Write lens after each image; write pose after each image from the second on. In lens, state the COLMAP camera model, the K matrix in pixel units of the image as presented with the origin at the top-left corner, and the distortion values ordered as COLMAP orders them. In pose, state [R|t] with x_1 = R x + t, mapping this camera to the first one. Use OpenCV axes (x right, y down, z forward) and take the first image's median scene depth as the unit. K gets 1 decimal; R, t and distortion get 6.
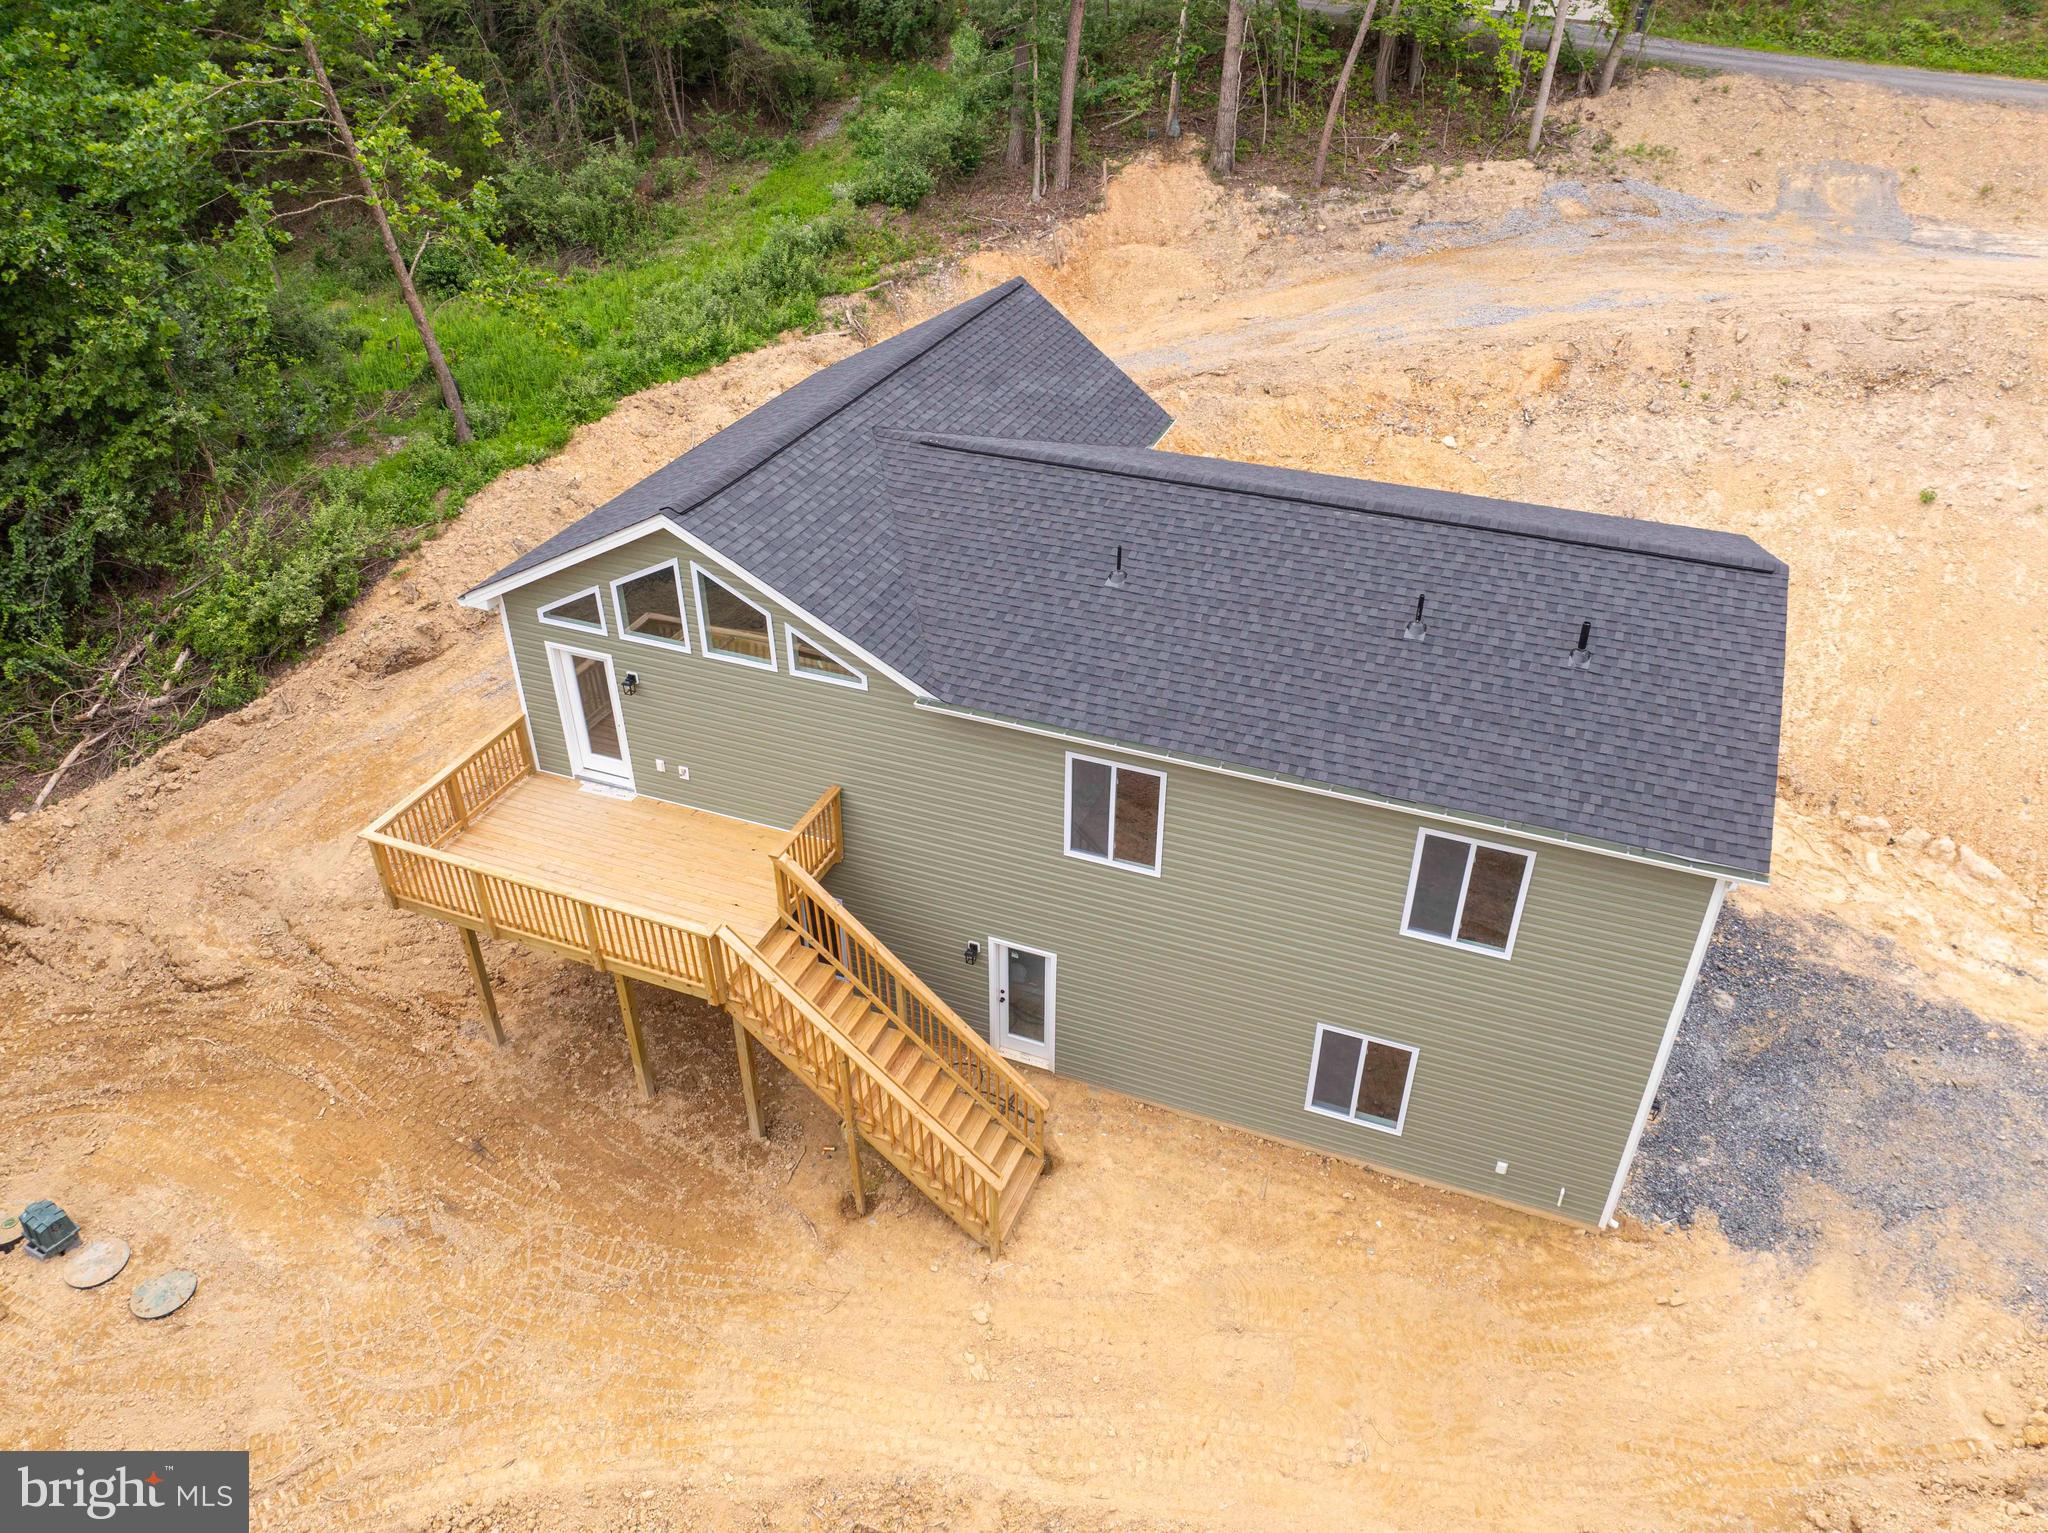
lens RADIAL K [[1421.6, 0, 1024.0], [0, 1421.6, 766.5], [0, 0, 1]] dist [-0.038573, -0.003615]
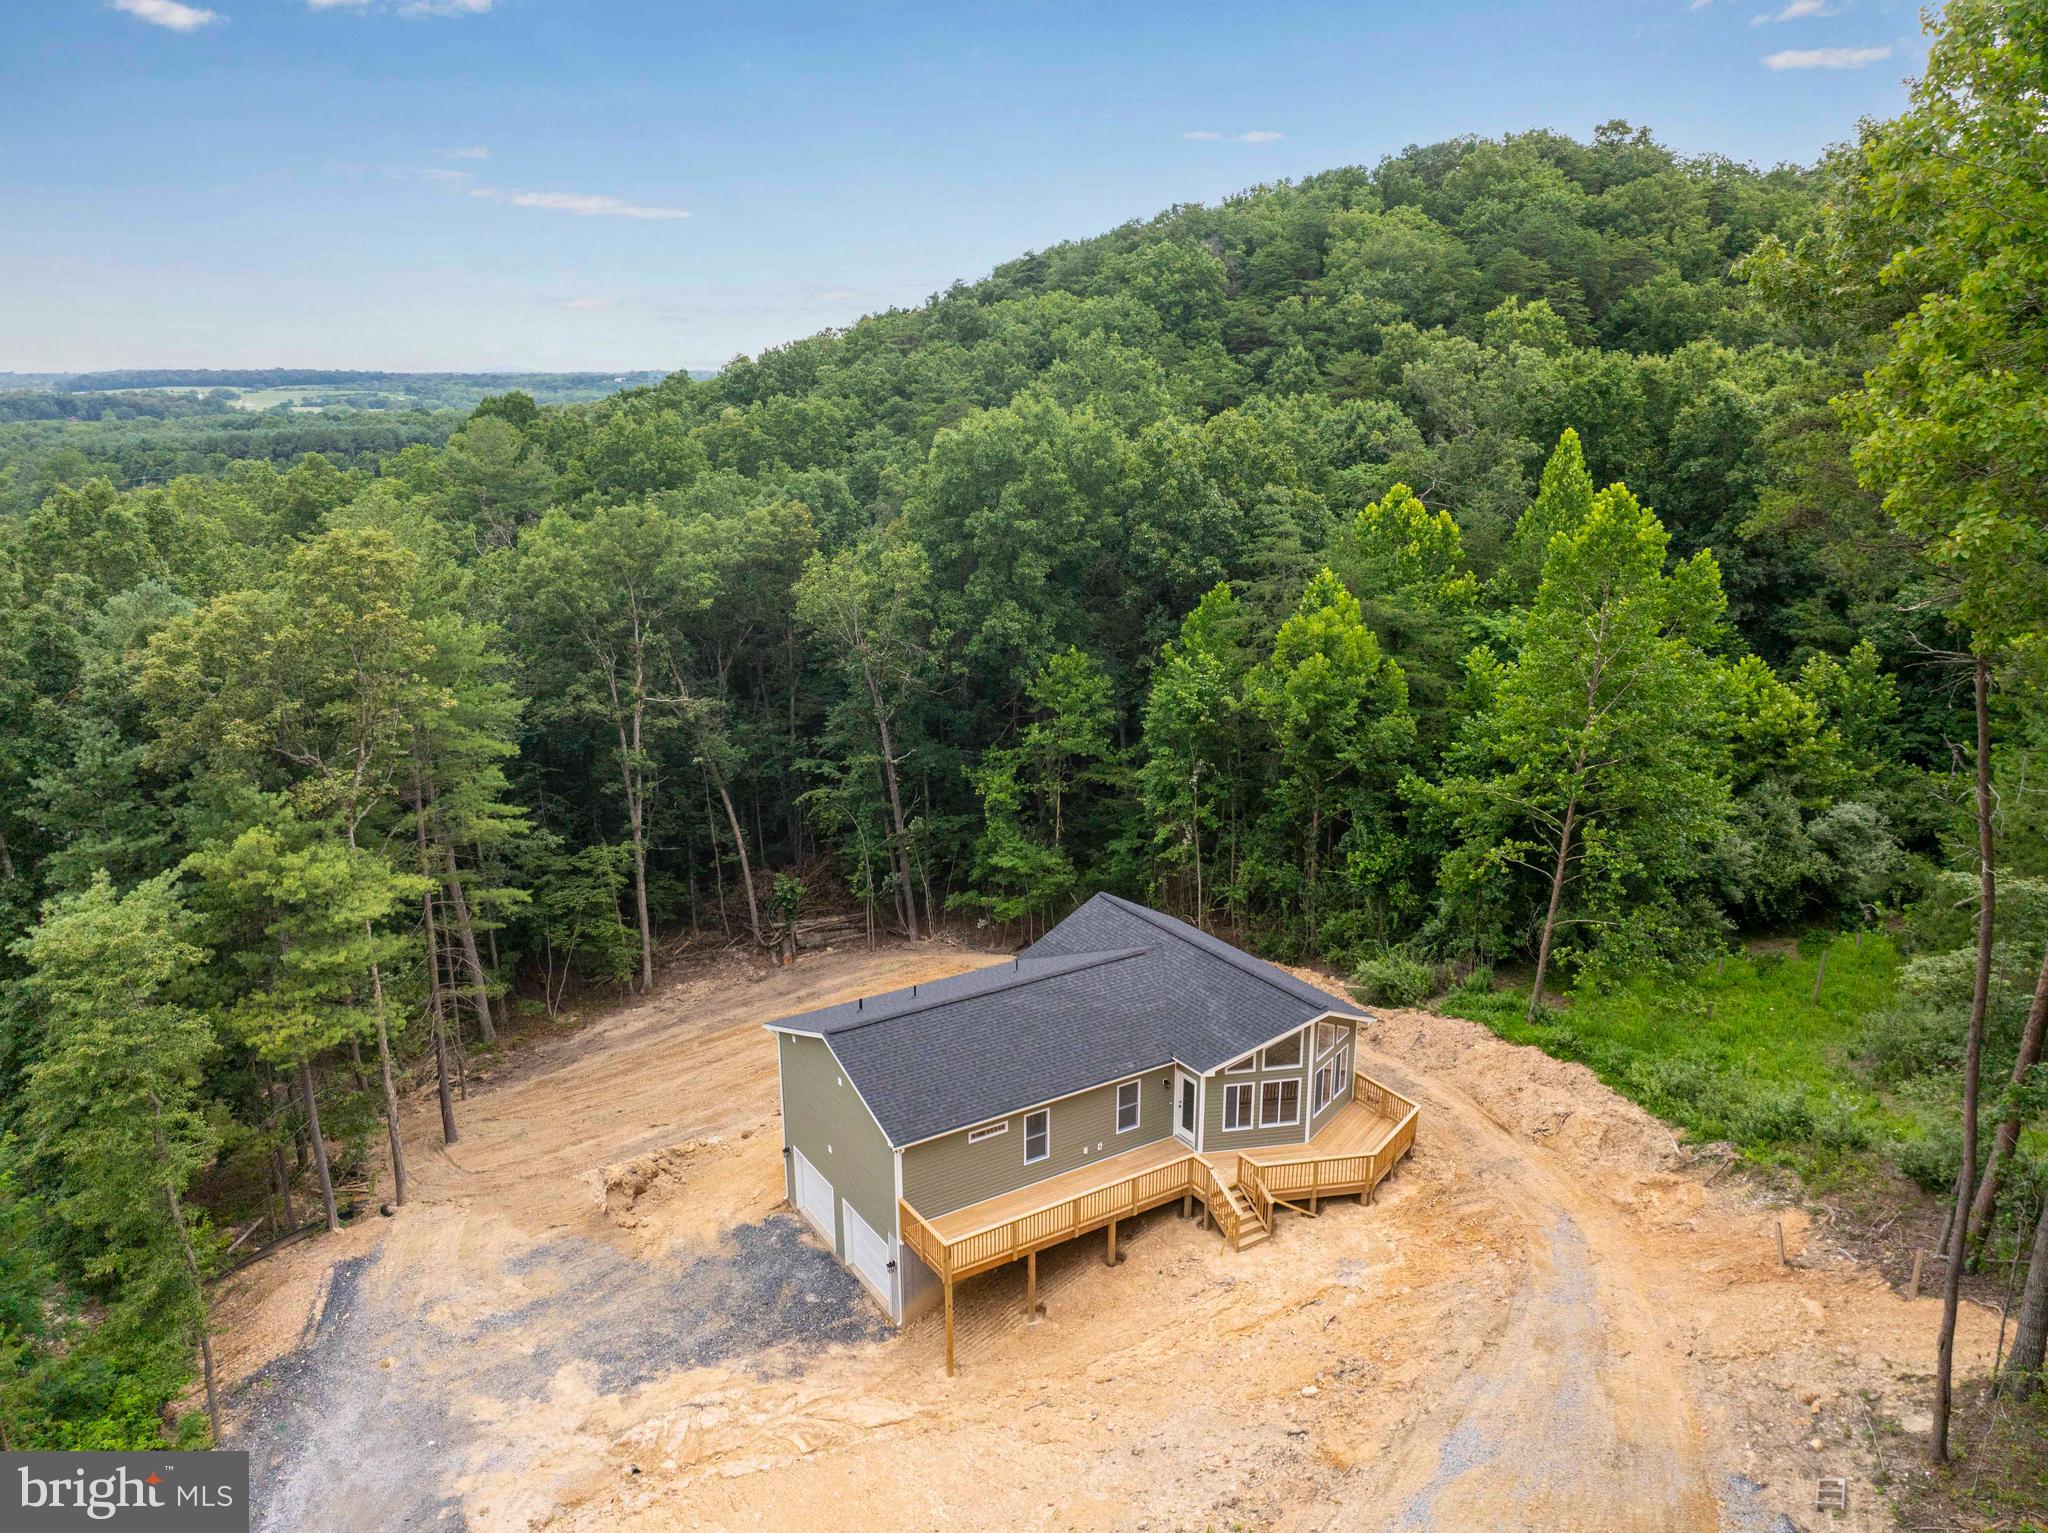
lens RADIAL K [[1439.4, 0, 1030.3], [0, 1439.4, 762.9], [0, 0, 1]] dist [-0.043990, 0.011810]
pose [[-0.584308, 0.205746, -0.785018, 1.619239], [-0.450478, 0.722380, 0.524631, -1.436897], [0.675022, 0.660179, -0.329408, 1.301243]]
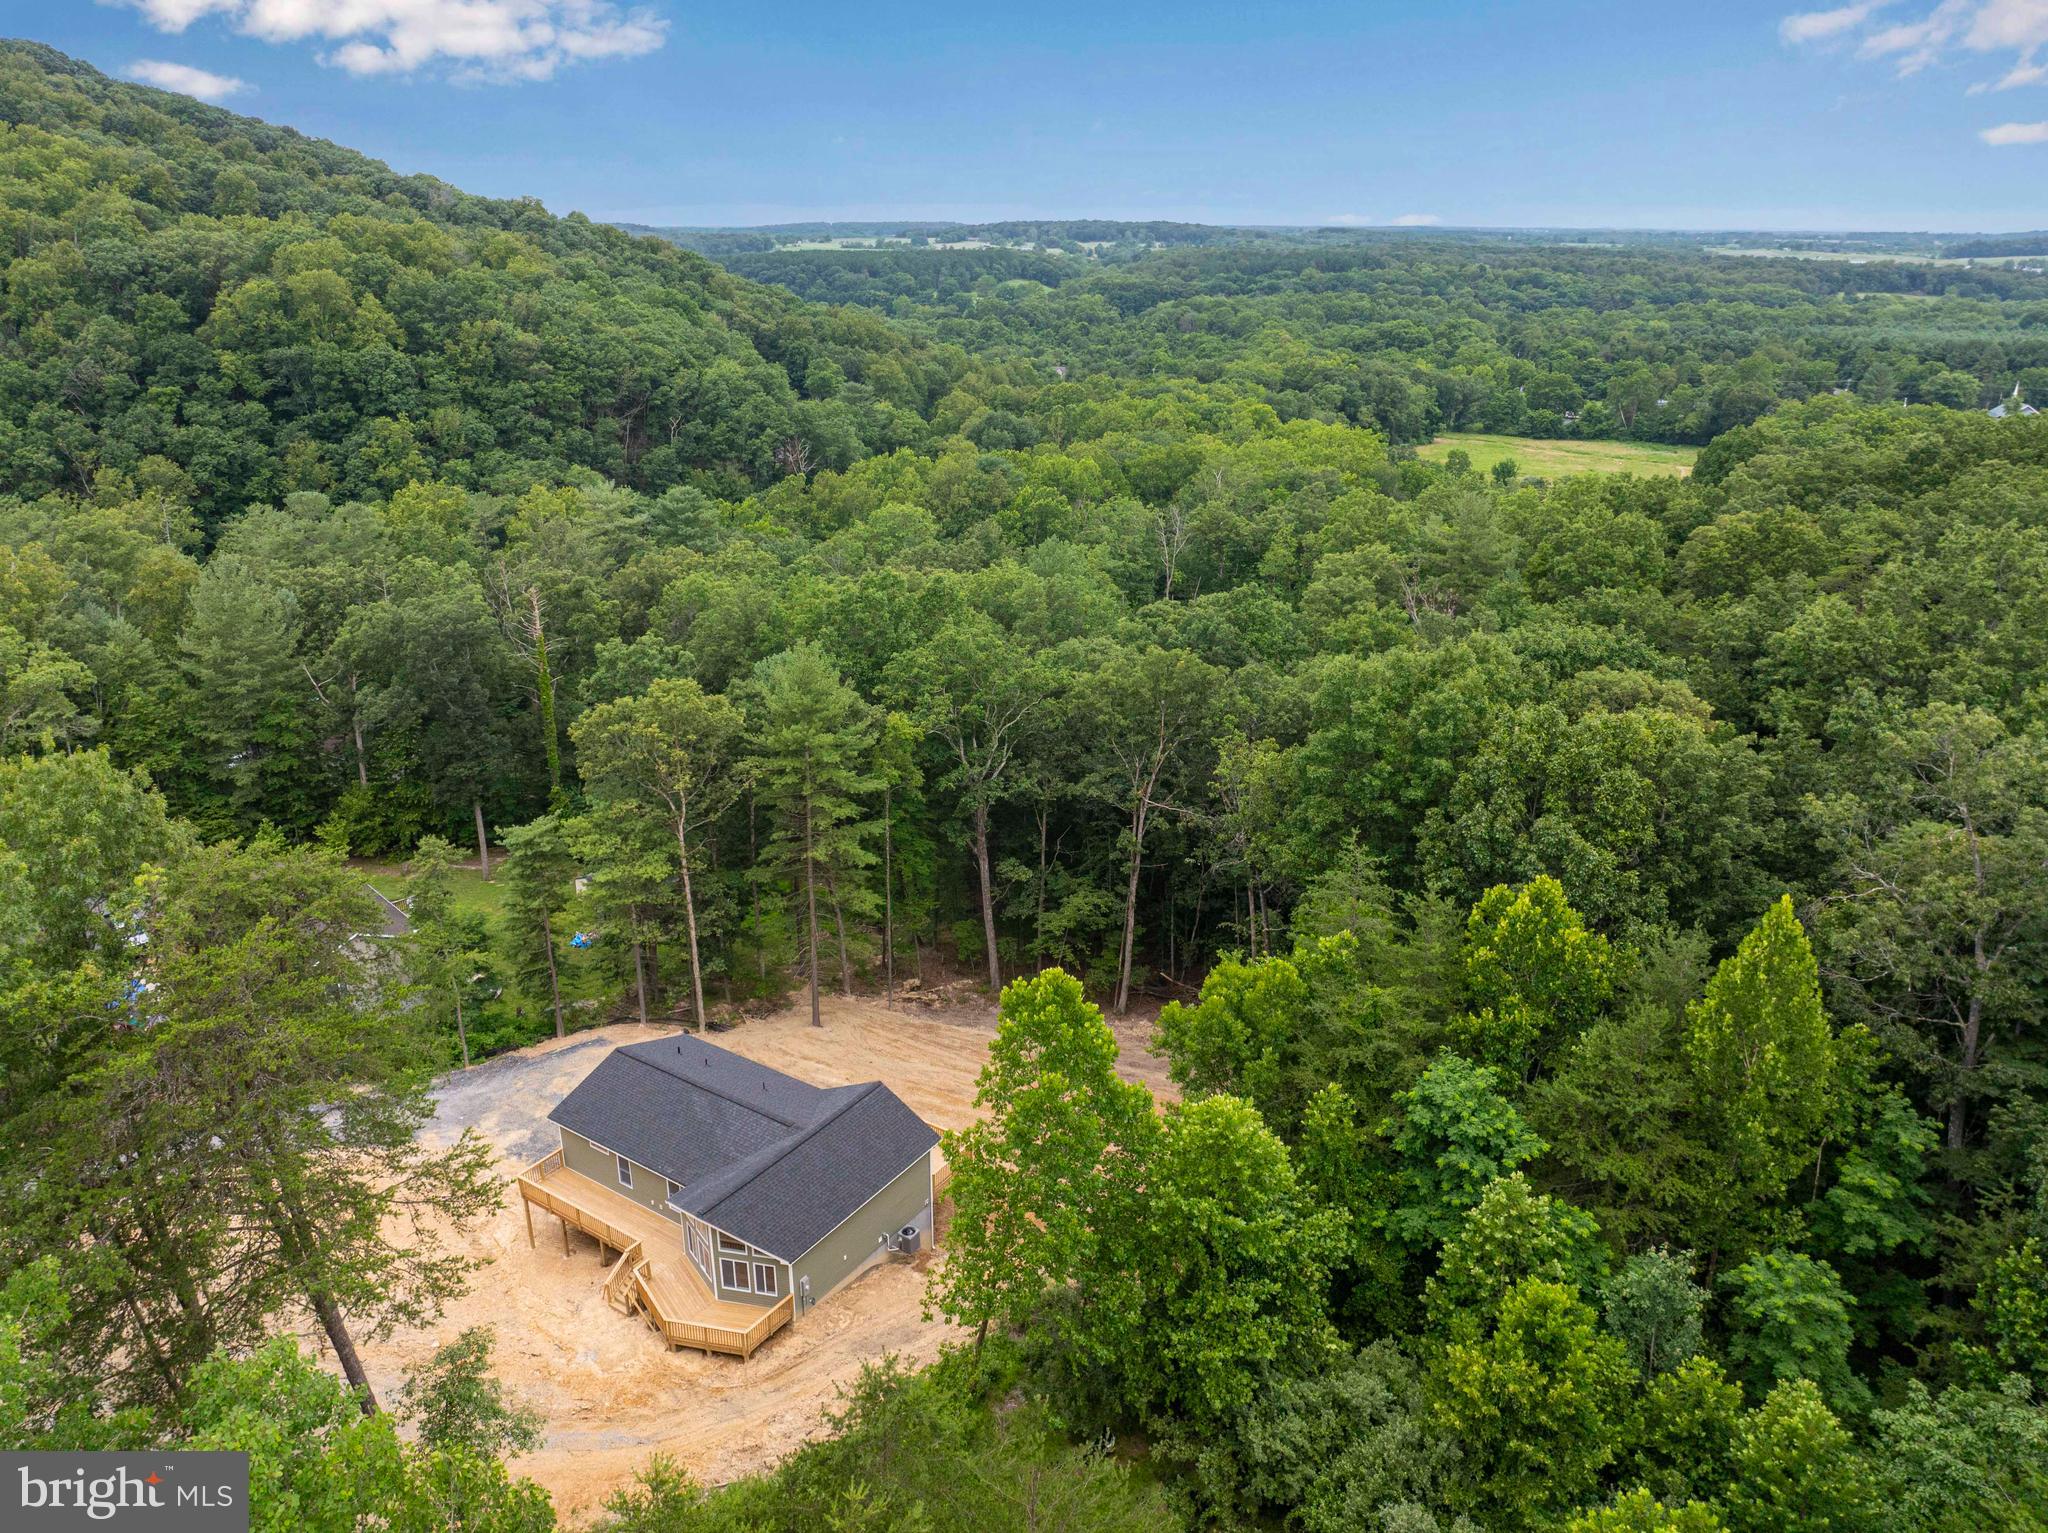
lens RADIAL K [[1433.4, 0, 1033.4], [0, 1433.4, 764.9], [0, 0, 1]] dist [-0.035836, 0.002455]
pose [[-0.977906, -0.074624, 0.195272, -1.039782], [0.113834, 0.593380, 0.796832, -2.851133], [-0.175334, 0.801455, -0.571776, 1.870580]]
